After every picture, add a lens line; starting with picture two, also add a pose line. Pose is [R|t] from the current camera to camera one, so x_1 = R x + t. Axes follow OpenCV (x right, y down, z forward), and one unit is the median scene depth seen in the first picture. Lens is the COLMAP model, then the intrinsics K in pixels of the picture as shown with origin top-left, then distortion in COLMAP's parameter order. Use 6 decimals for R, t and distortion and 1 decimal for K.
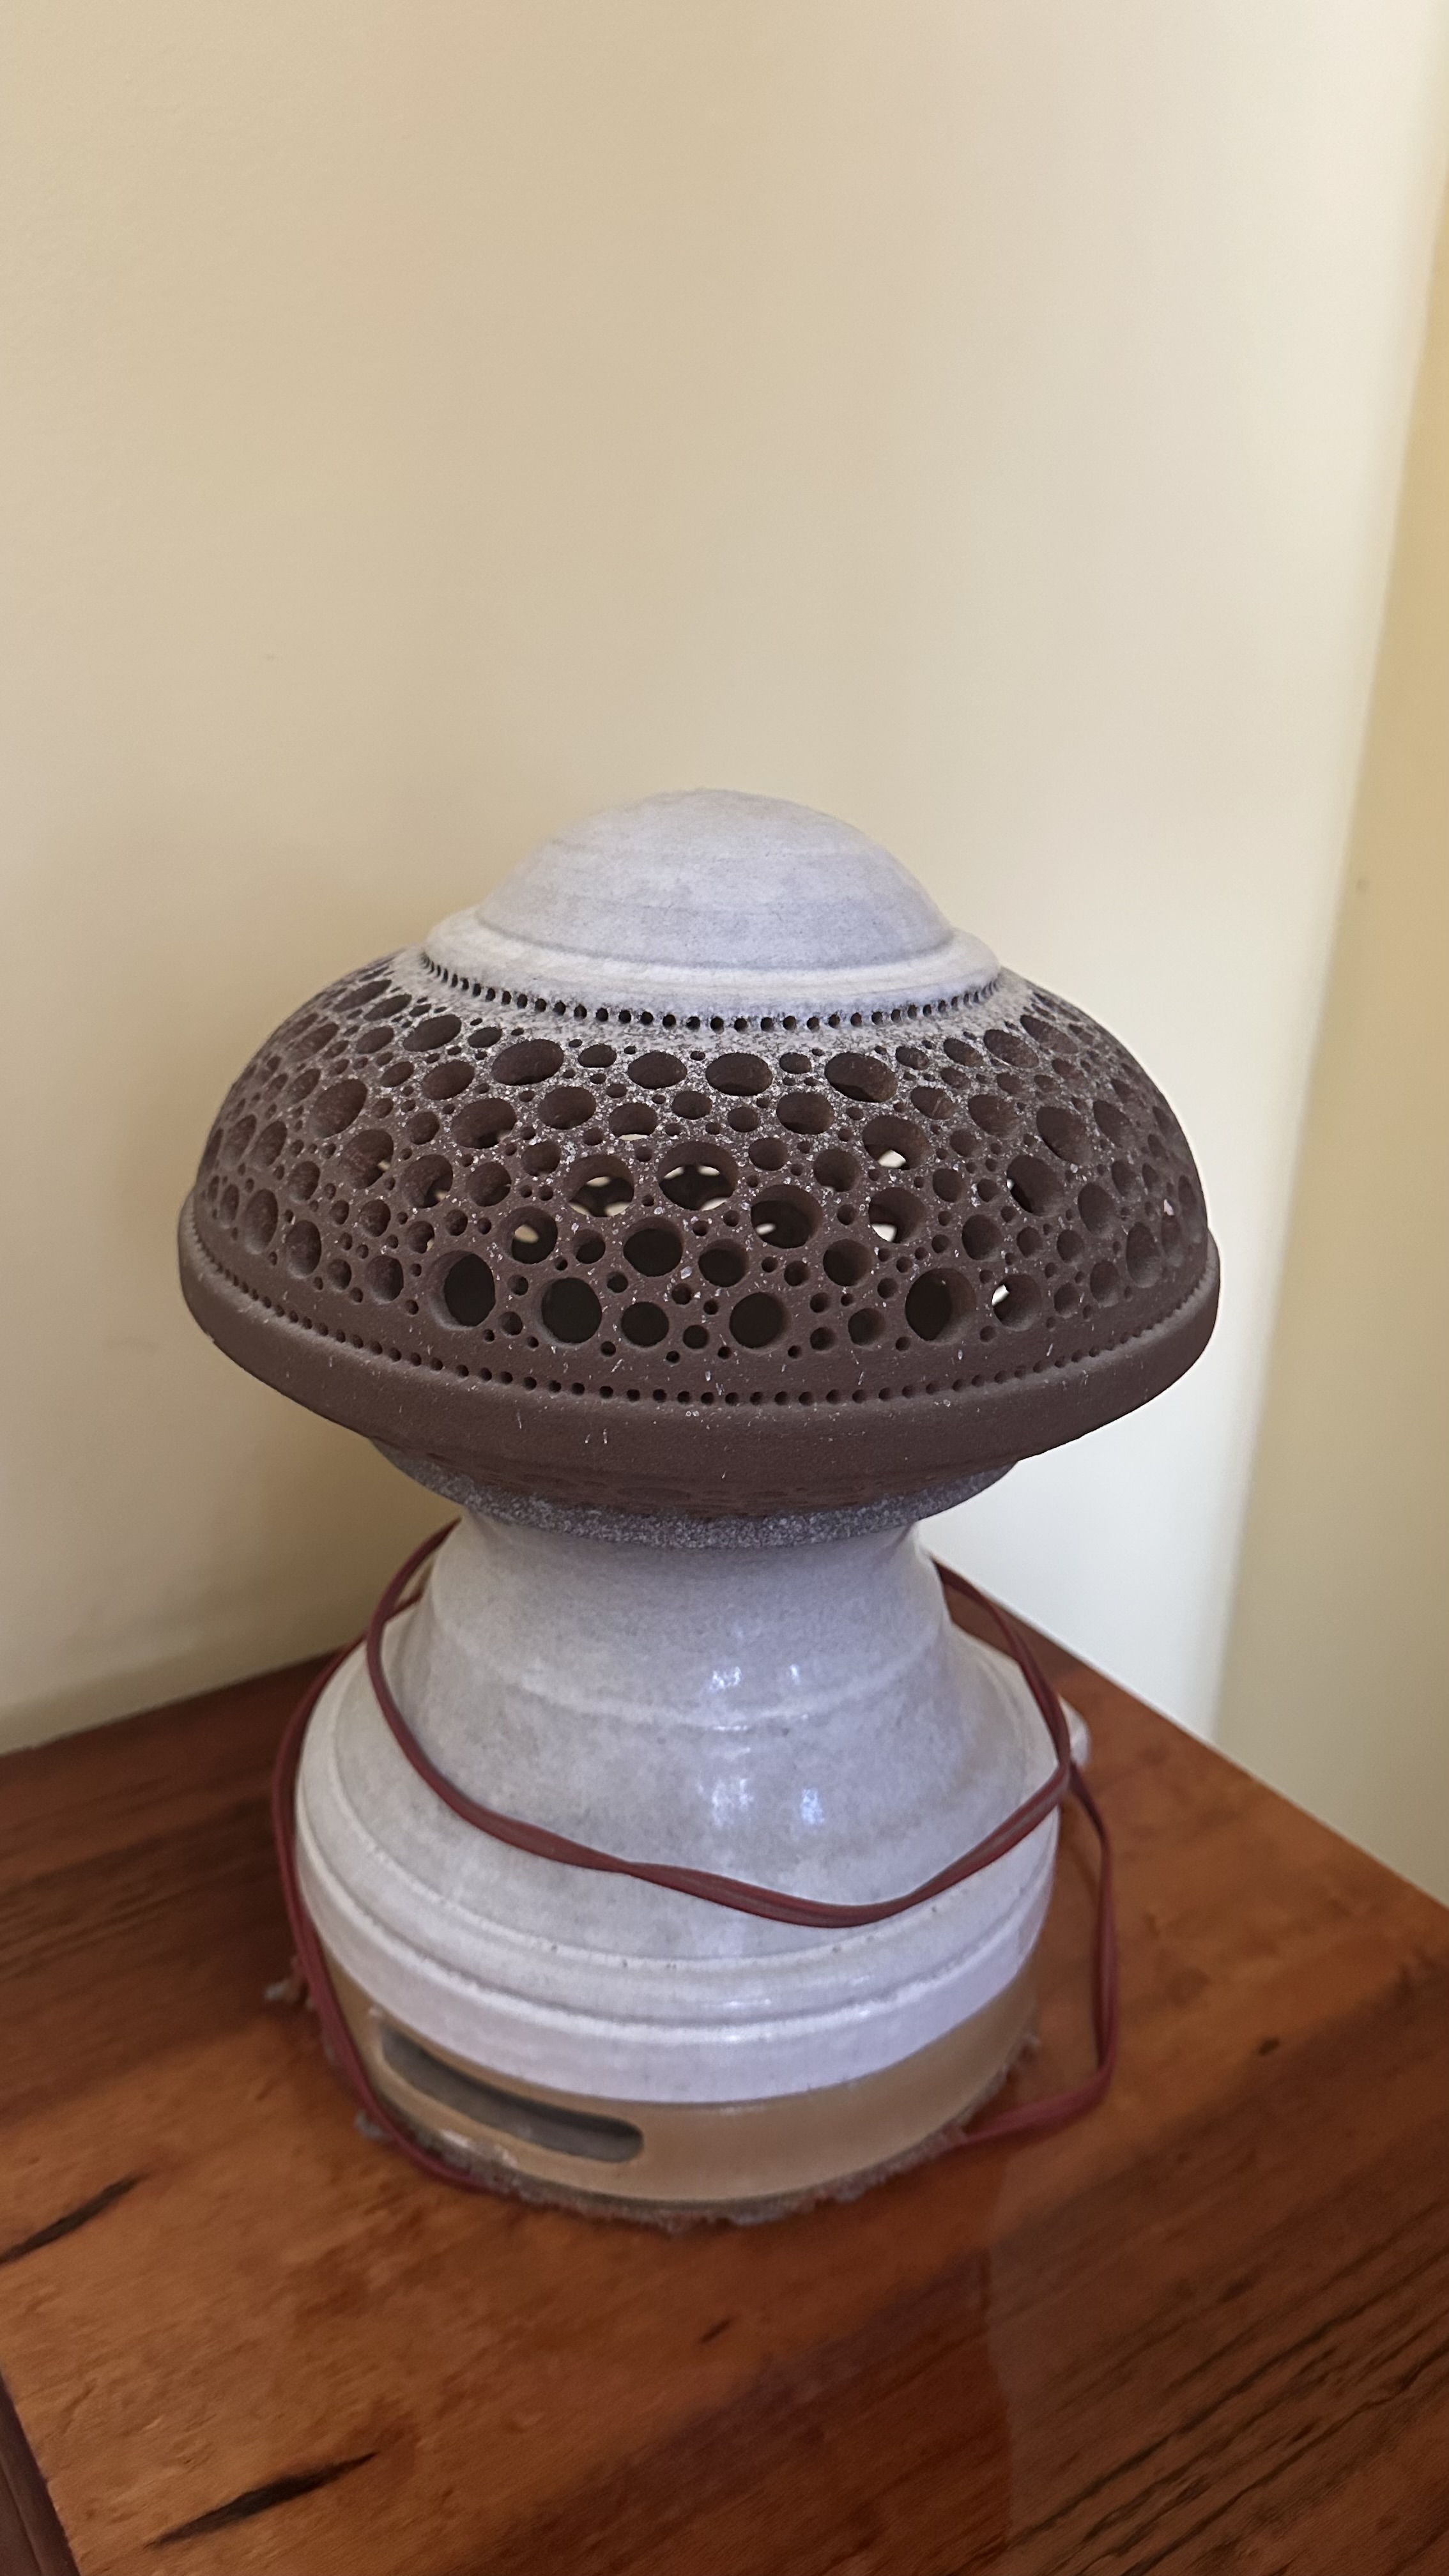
lens RADIAL K [[1842.6, 0, 677.4], [0, 1842.6, 1267.3], [0, 0, 1]] dist [0.032896, -0.069263]
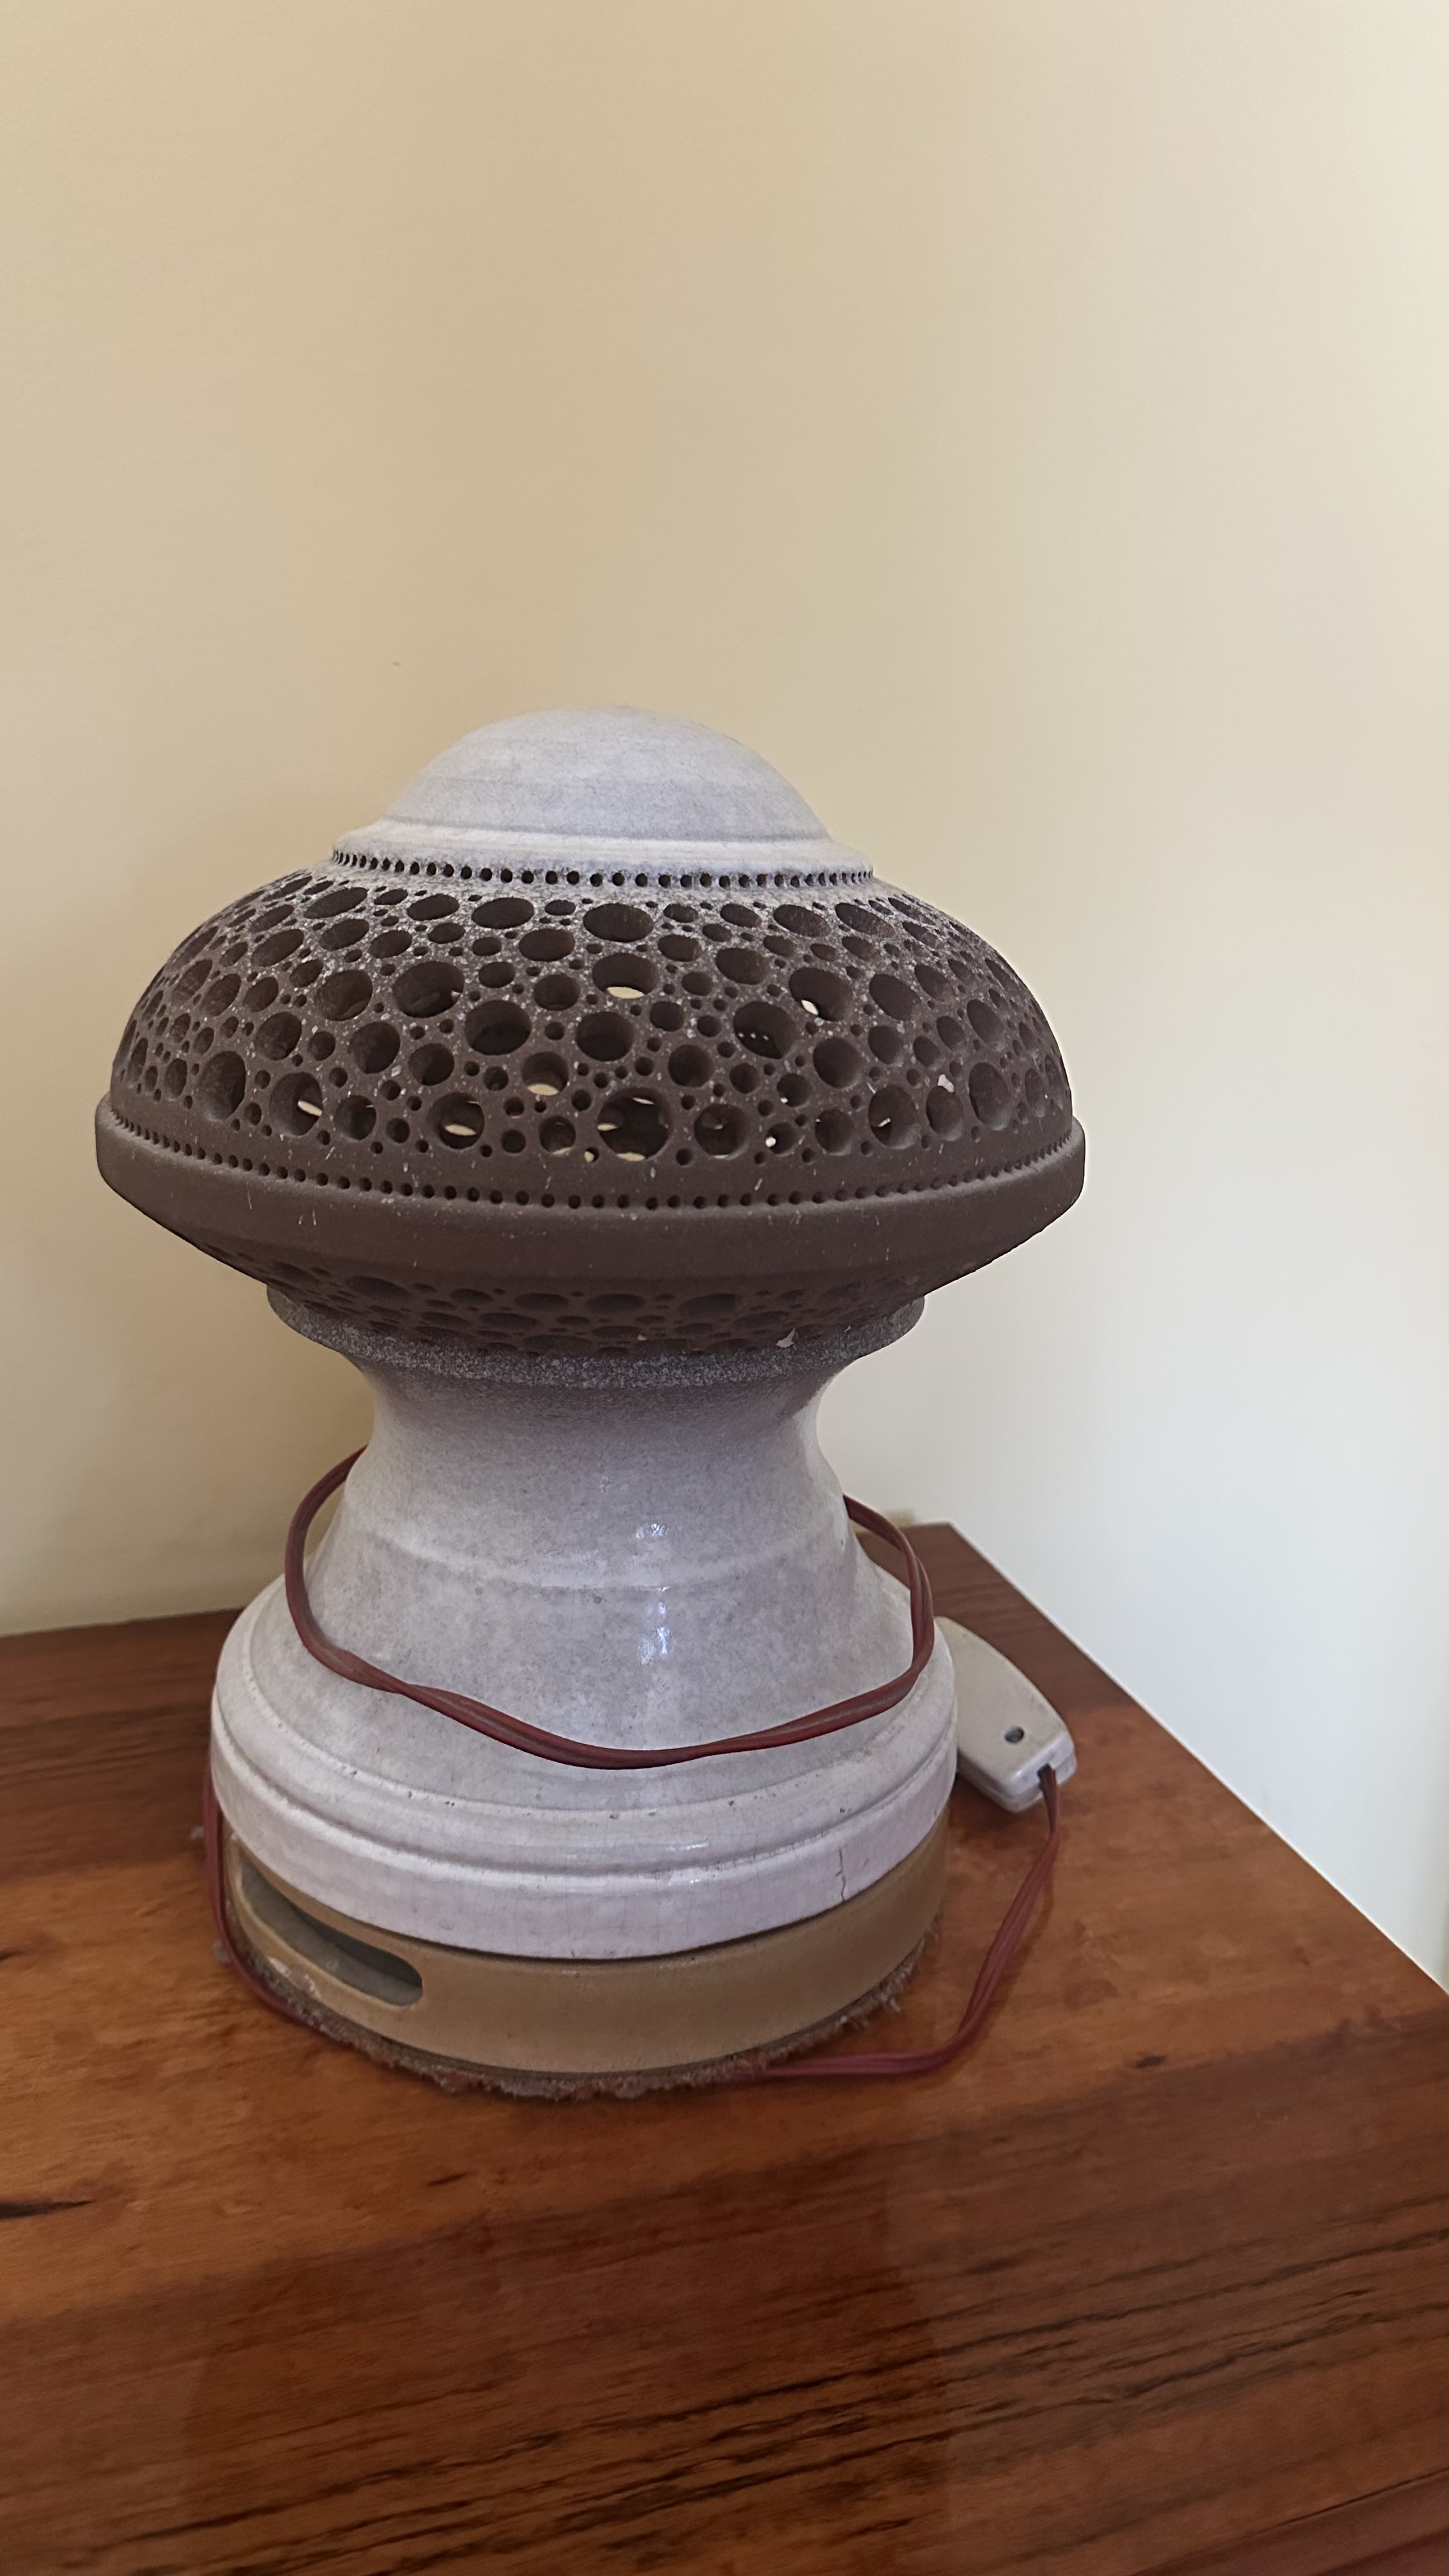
lens RADIAL K [[1842.6, 0, 744.7], [0, 1842.6, 1283.2], [0, 0, 1]] dist [0.032896, -0.069263]
pose [[0.962871, 0.074651, -0.259434, 0.406156], [-0.100582, 0.991017, -0.088142, 0.166262], [0.250524, 0.110964, 0.961730, 0.017427]]
